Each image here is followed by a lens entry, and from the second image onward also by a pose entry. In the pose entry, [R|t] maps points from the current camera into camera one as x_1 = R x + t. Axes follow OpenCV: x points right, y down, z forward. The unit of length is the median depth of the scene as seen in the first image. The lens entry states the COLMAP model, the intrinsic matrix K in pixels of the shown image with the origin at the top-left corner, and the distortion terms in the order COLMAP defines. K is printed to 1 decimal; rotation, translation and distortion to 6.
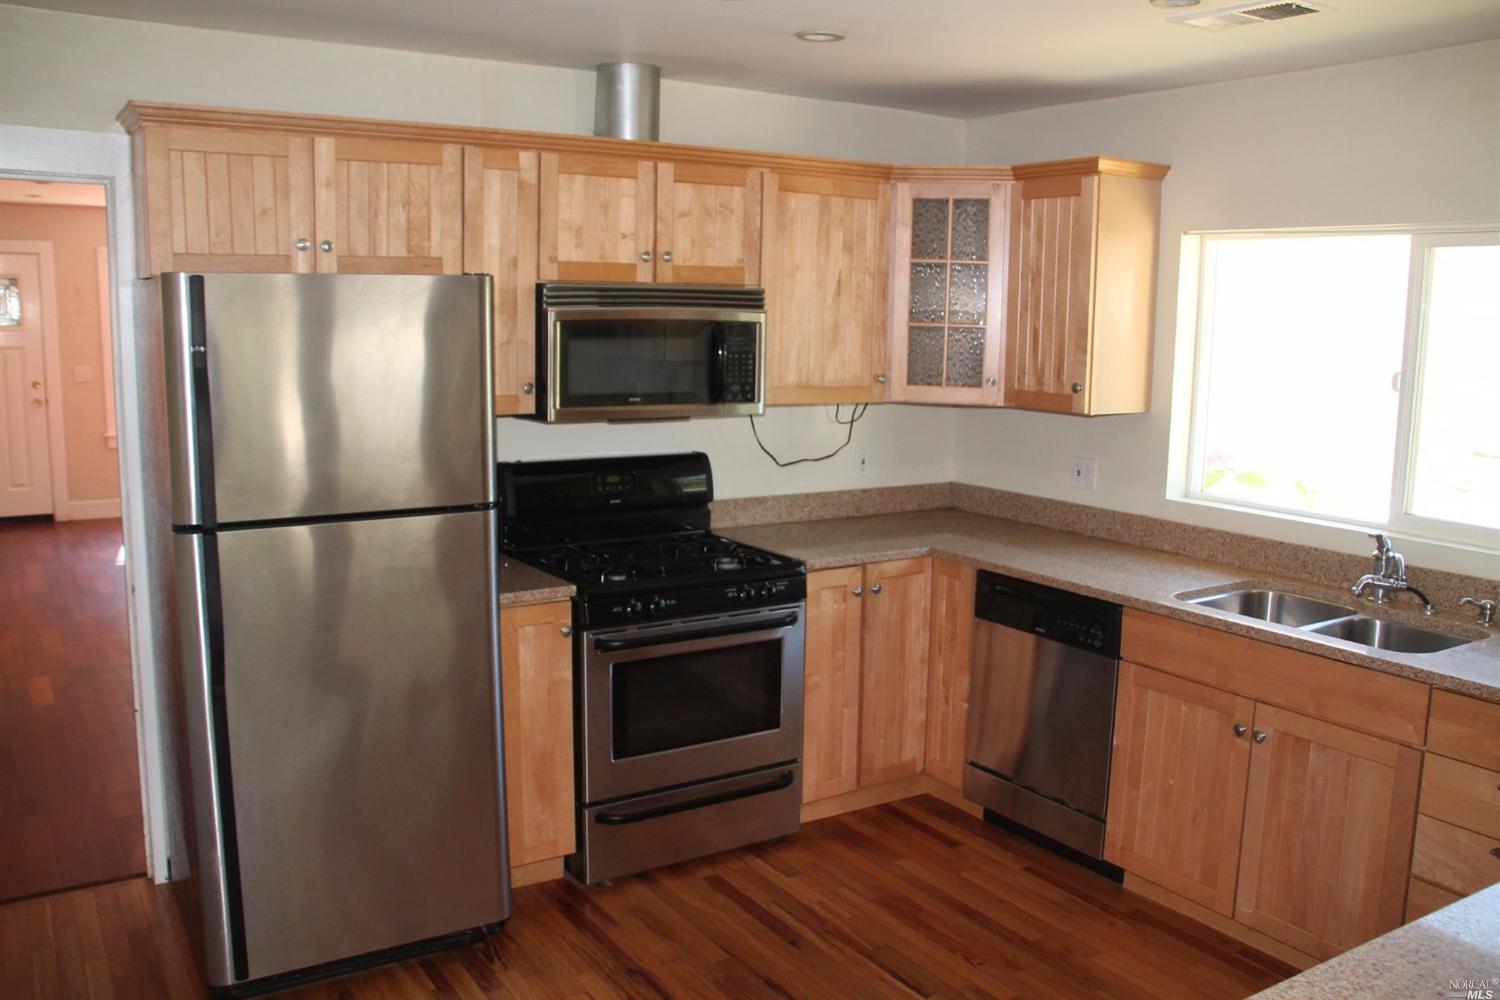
lens RADIAL K [[1264.9, 0, 750.0], [0, 1264.9, 500.0], [0, 0, 1]] dist [-0.160730, 0.142087]
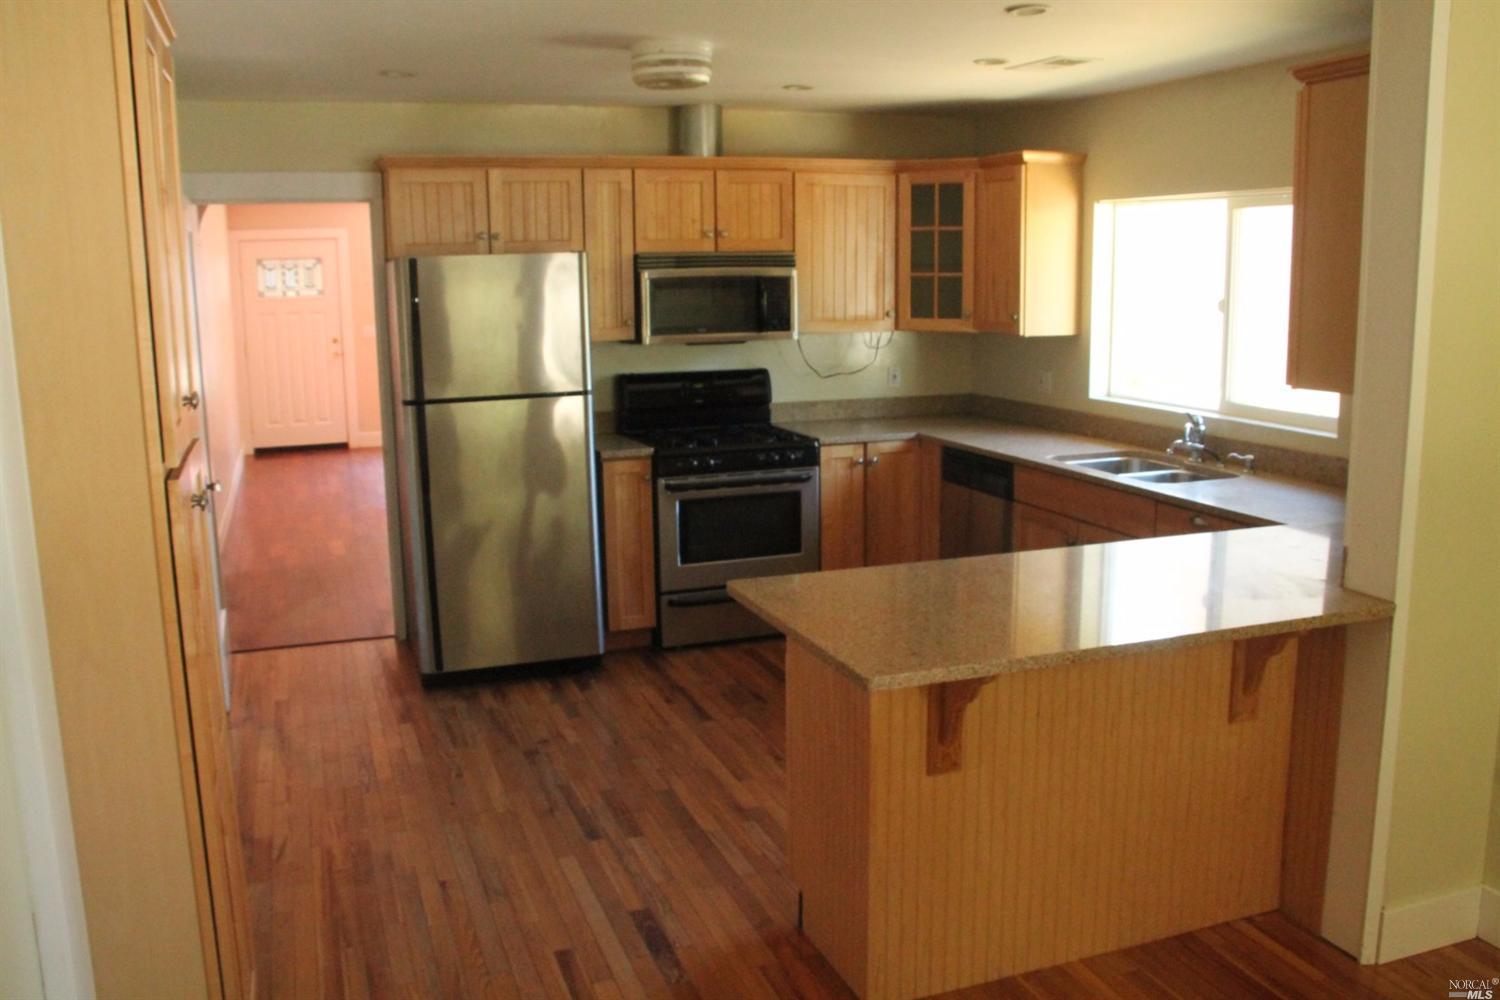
lens RADIAL K [[1264.9, 0, 750.0], [0, 1264.9, 500.0], [0, 0, 1]] dist [-0.160730, 0.142087]
pose [[0.975926, 0.009566, -0.217893, 0.283303], [-0.003059, 0.999540, 0.030183, 0.074814], [0.218081, -0.028790, 0.975506, -0.443045]]
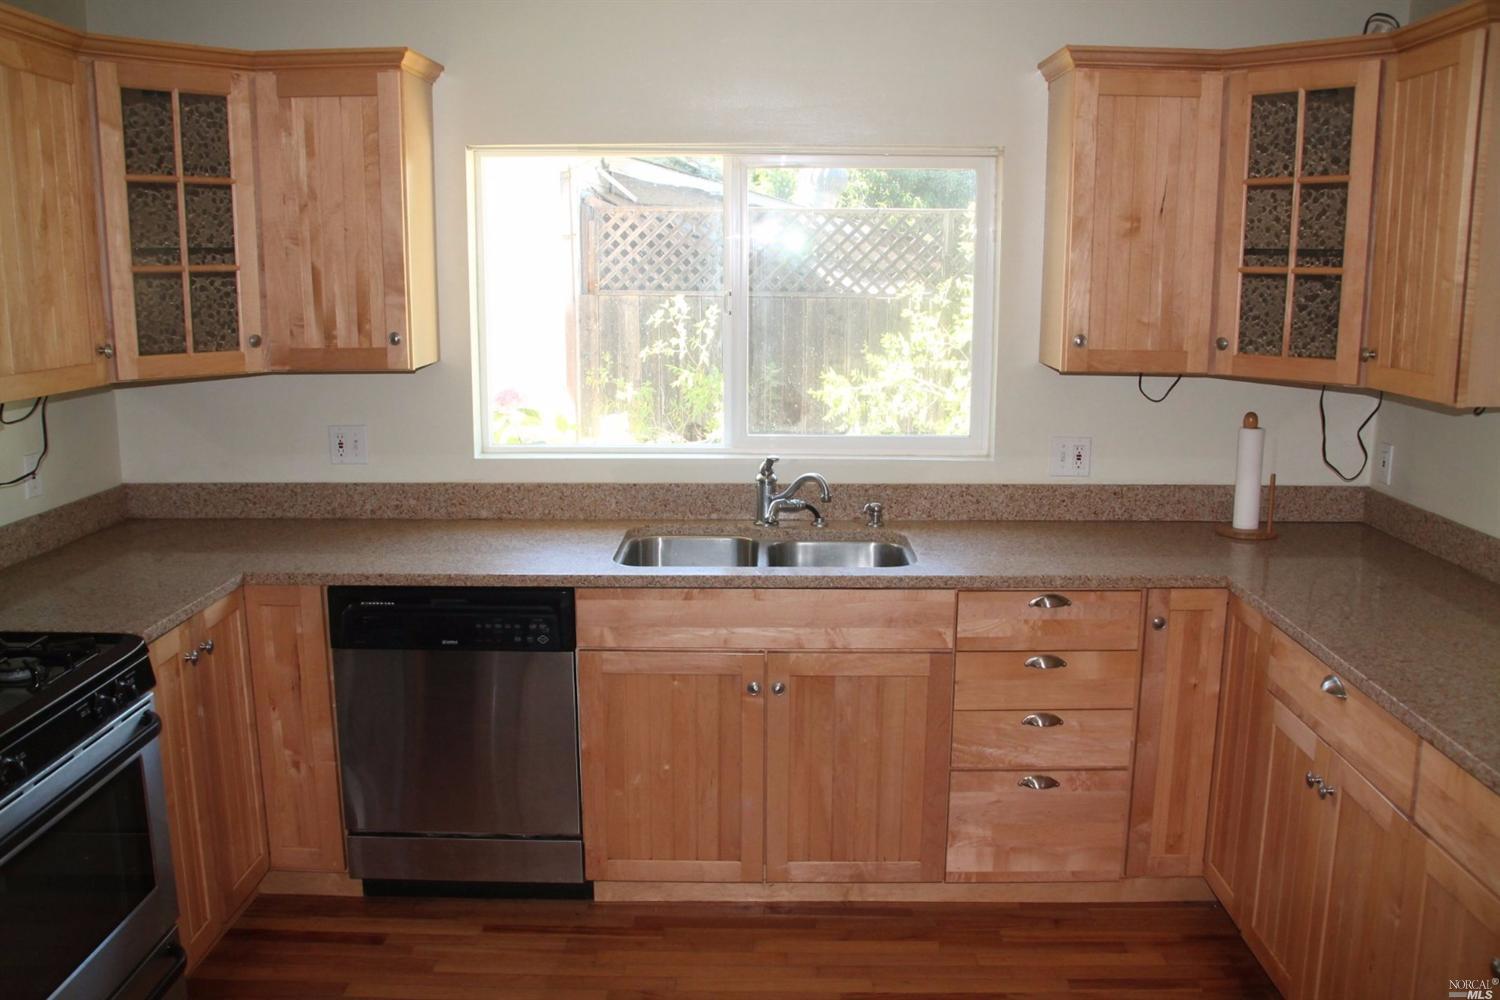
lens RADIAL K [[1264.9, 0, 750.0], [0, 1264.9, 500.0], [0, 0, 1]] dist [-0.160730, 0.142087]
pose [[0.554731, -0.172656, 0.813918, -0.284805], [0.132799, 0.984065, 0.118239, -0.052582], [-0.821363, 0.042496, 0.568820, 0.367205]]
